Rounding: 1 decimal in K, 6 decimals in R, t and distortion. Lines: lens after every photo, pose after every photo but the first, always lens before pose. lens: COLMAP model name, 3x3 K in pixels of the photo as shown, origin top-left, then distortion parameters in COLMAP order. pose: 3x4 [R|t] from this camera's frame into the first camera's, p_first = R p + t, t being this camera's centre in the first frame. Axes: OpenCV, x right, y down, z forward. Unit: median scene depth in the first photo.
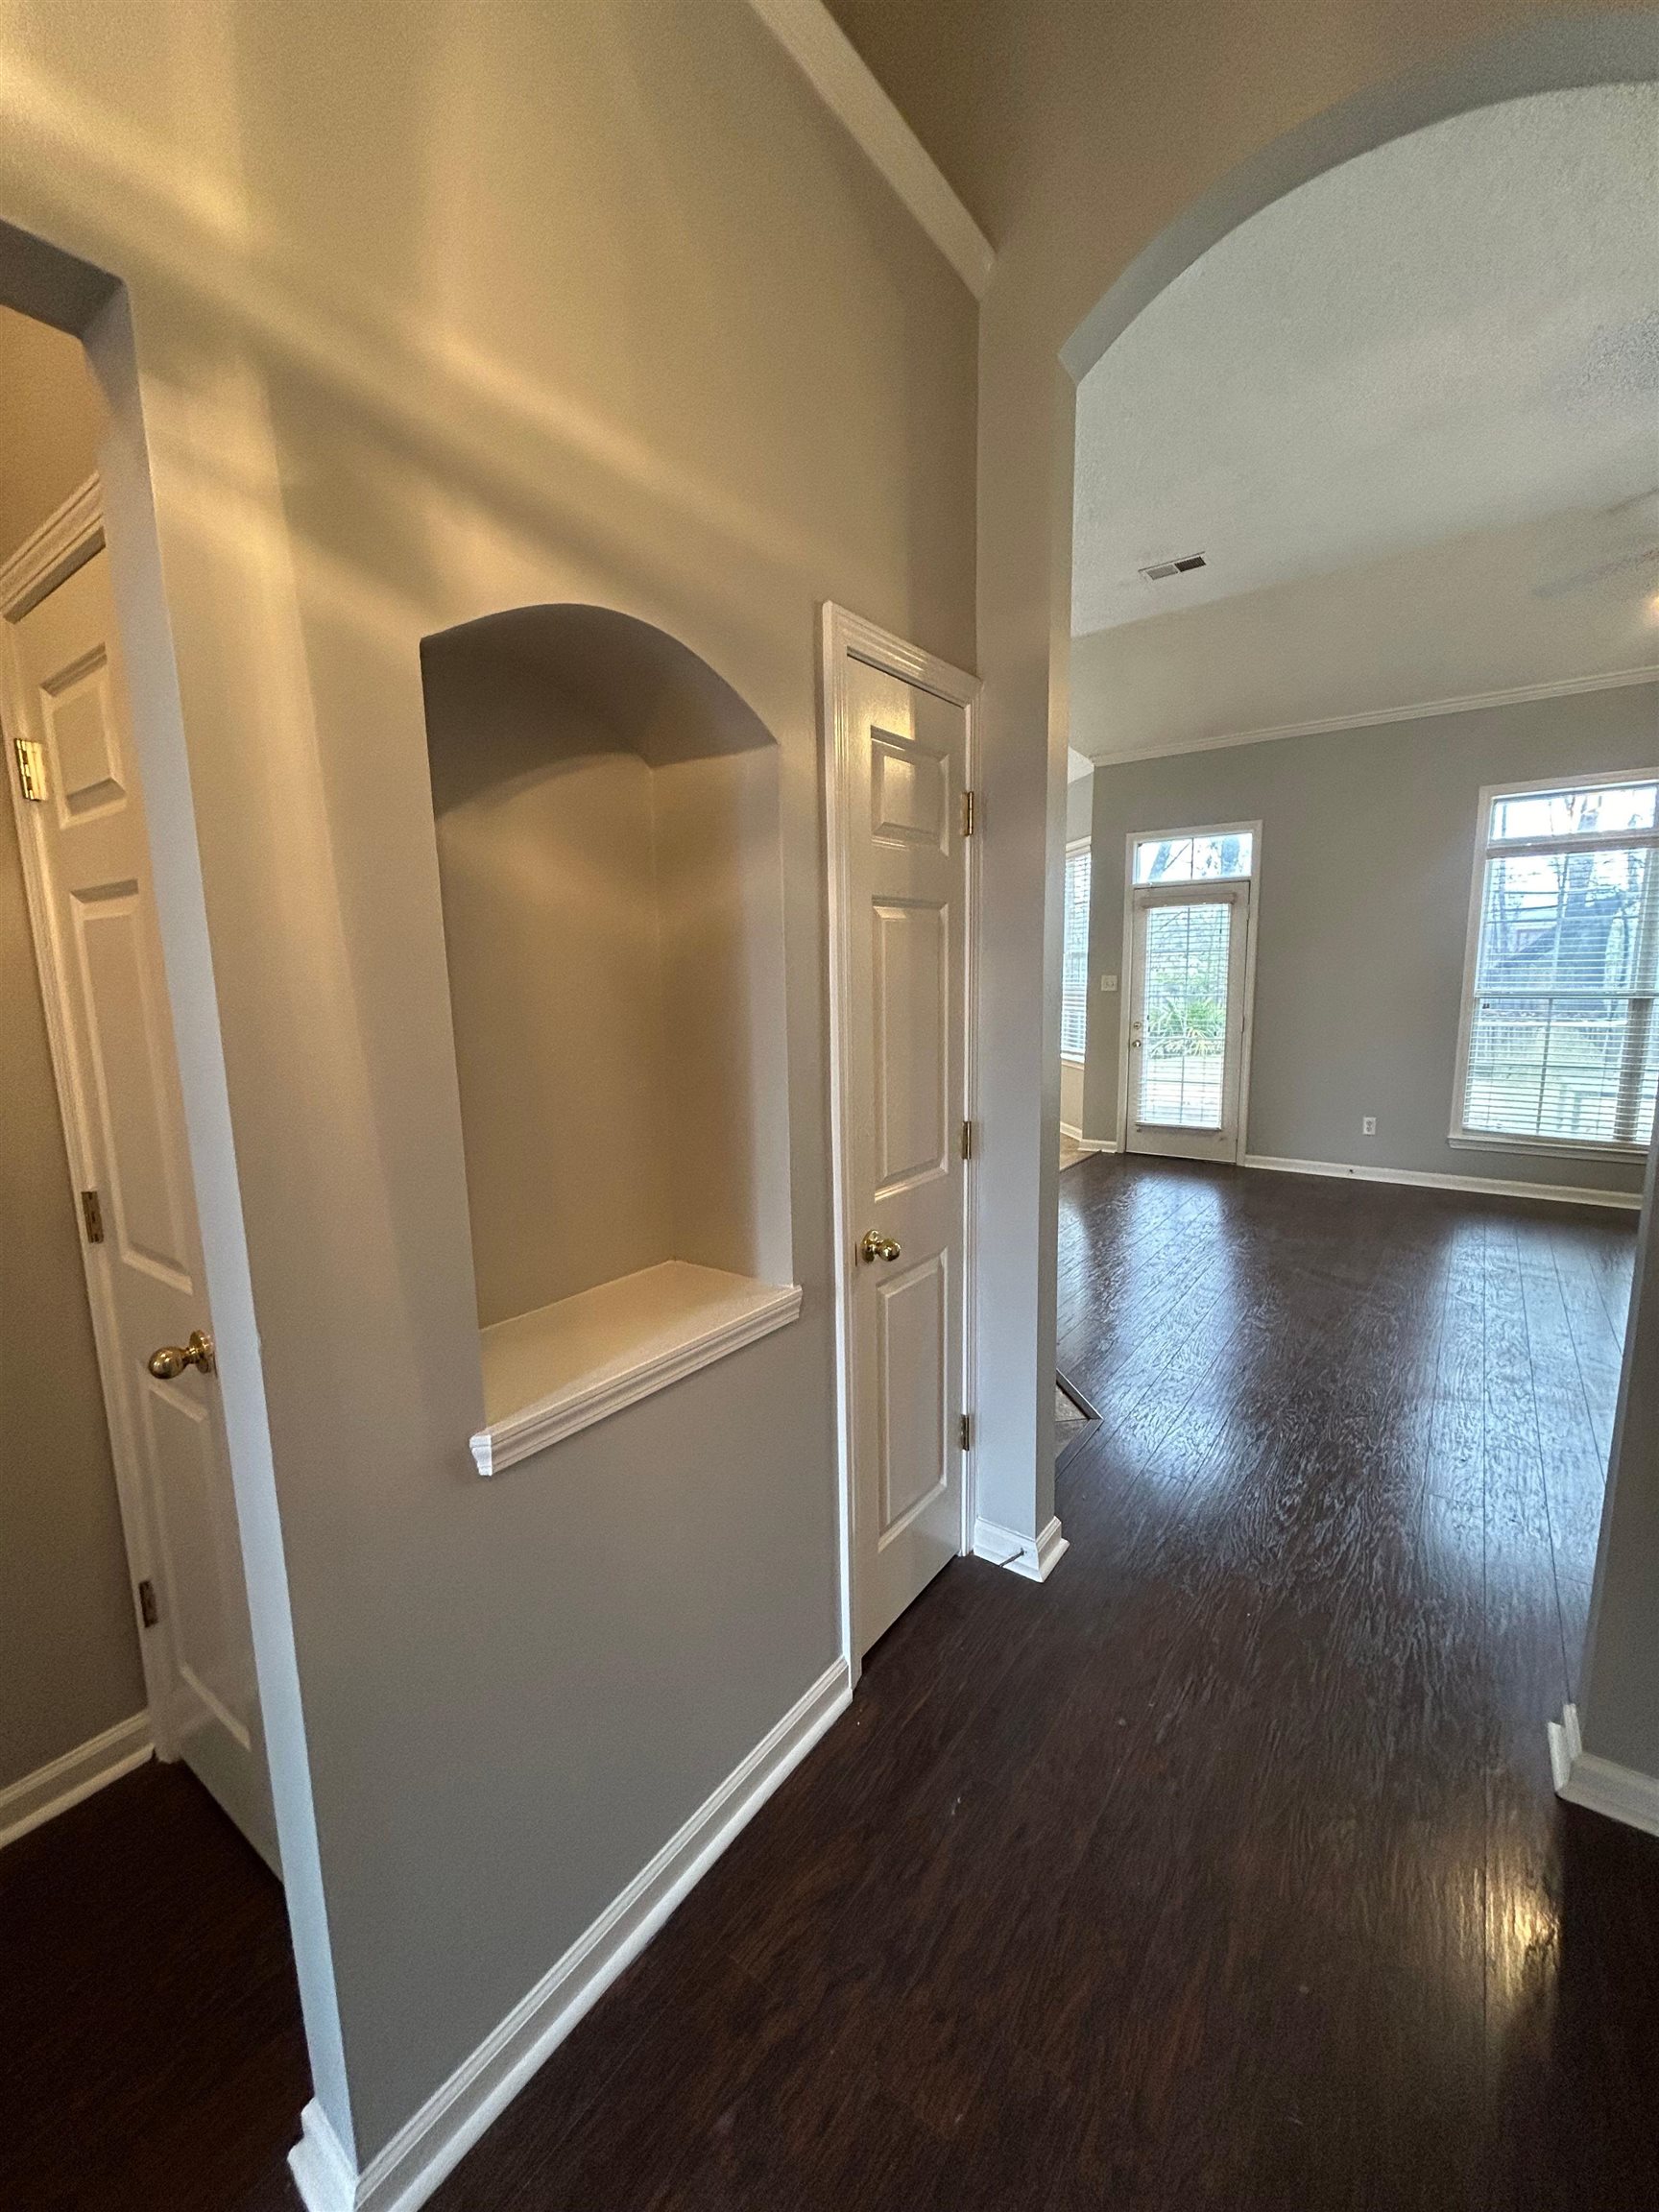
lens RADIAL K [[890.0, 0, 843.1], [0, 890.0, 1113.9], [0, 0, 1]] dist [0.000848, 0.000949]
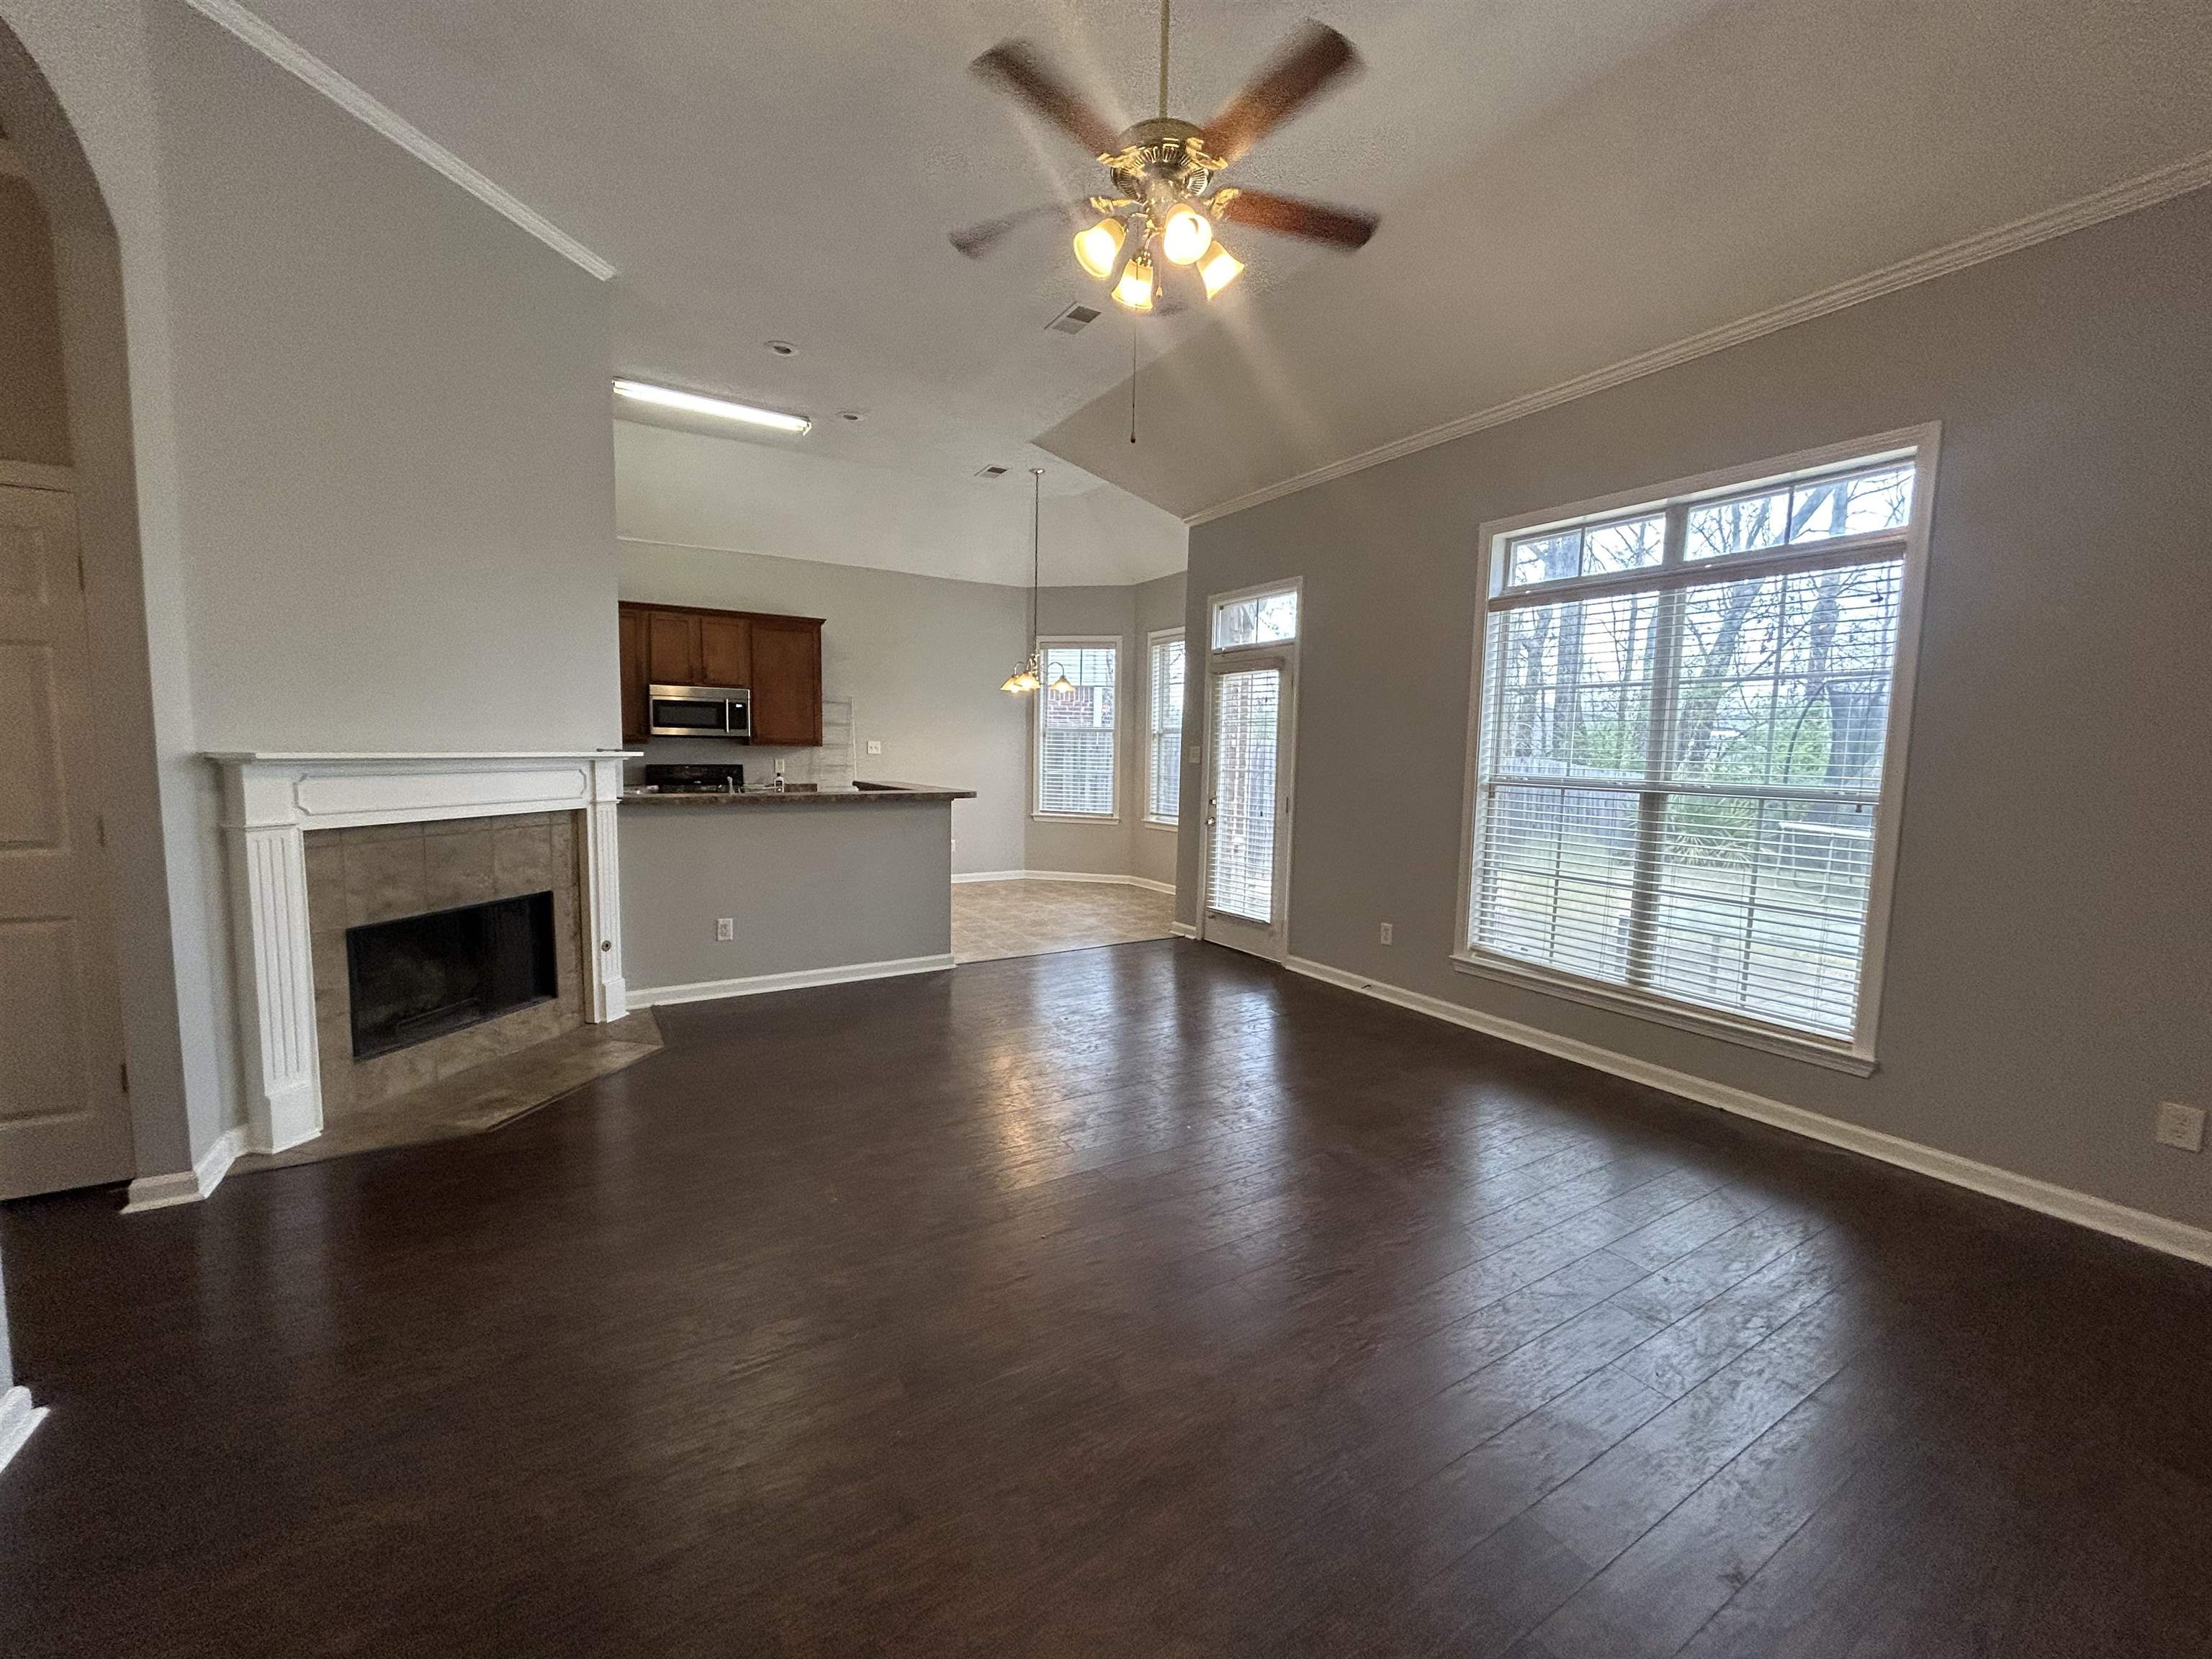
lens RADIAL K [[890.0, 0, 1101.0], [0, 890.0, 832.2], [0, 0, 1]] dist [0.000848, 0.000949]
pose [[0.917351, 0.072259, -0.391466, 0.632398], [-0.098399, 0.994032, -0.047101, -0.014810], [0.385726, 0.081729, 0.918986, 0.126083]]
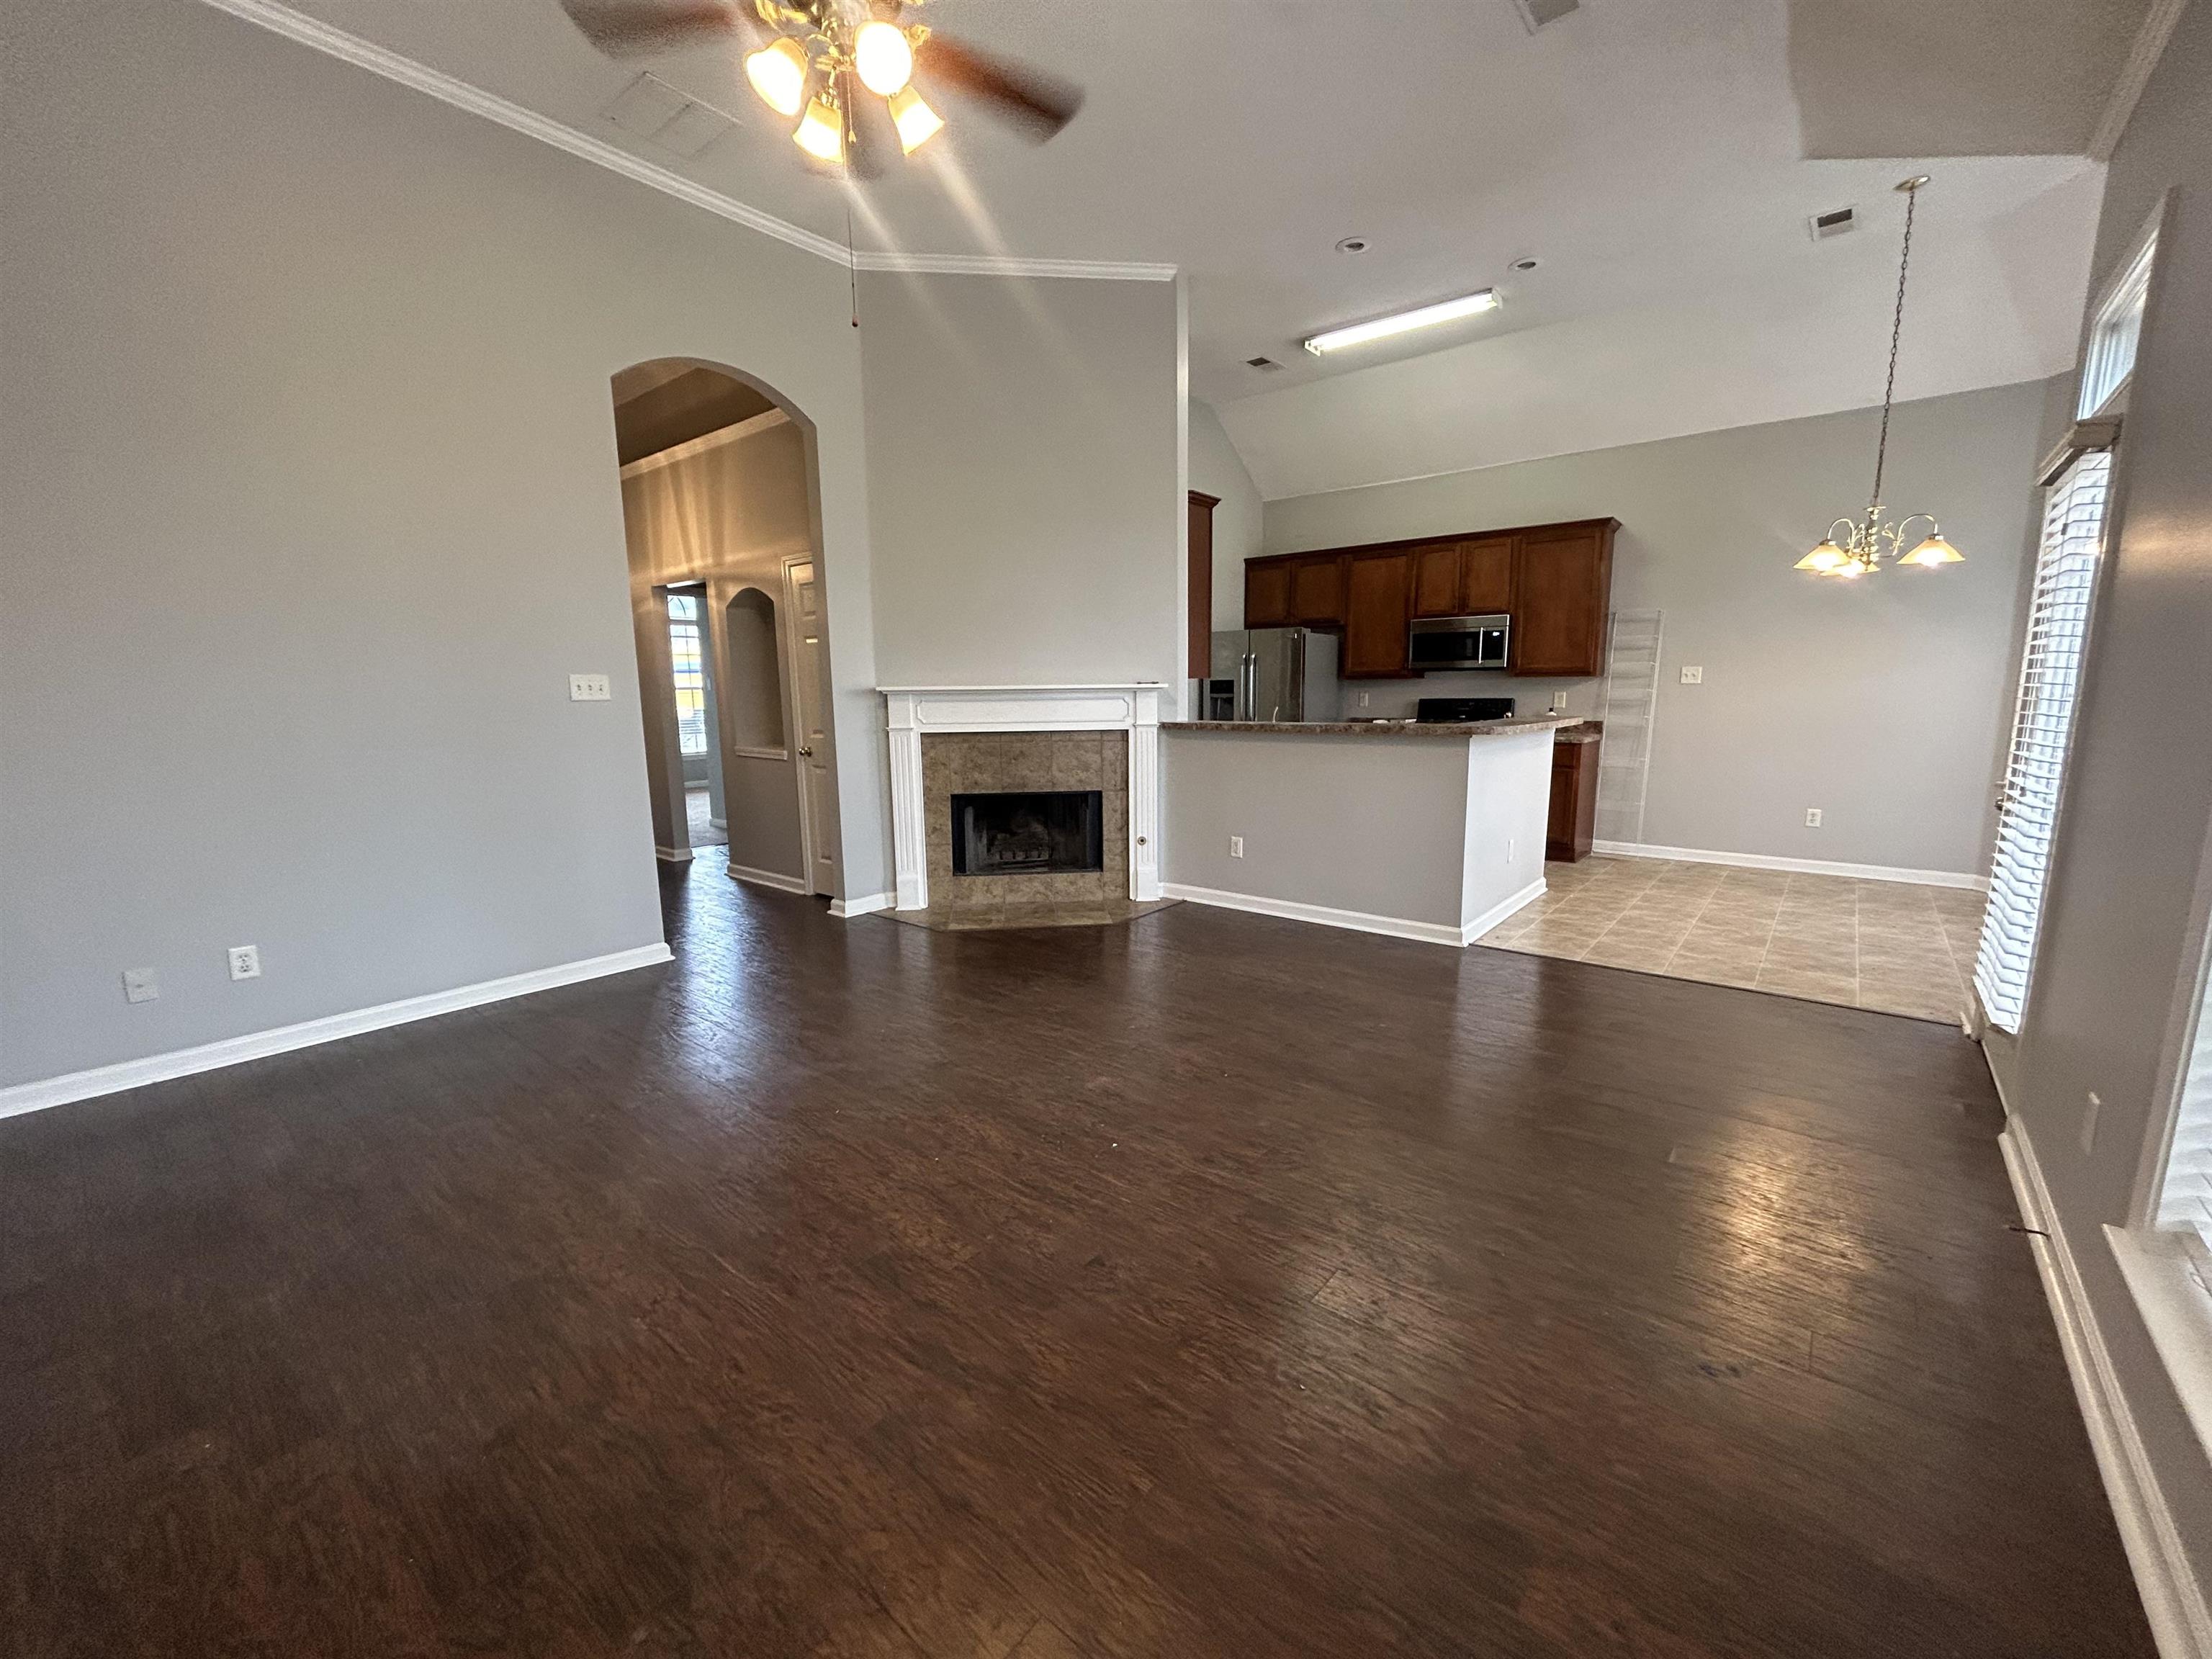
lens RADIAL K [[890.0, 0, 1099.9], [0, 890.0, 832.5], [0, 0, 1]] dist [0.000848, 0.000949]
pose [[-0.077795, 0.179563, -0.980666, 0.870328], [-0.149877, 0.970362, 0.189565, -0.089101], [0.985639, 0.161726, -0.048577, 0.631852]]
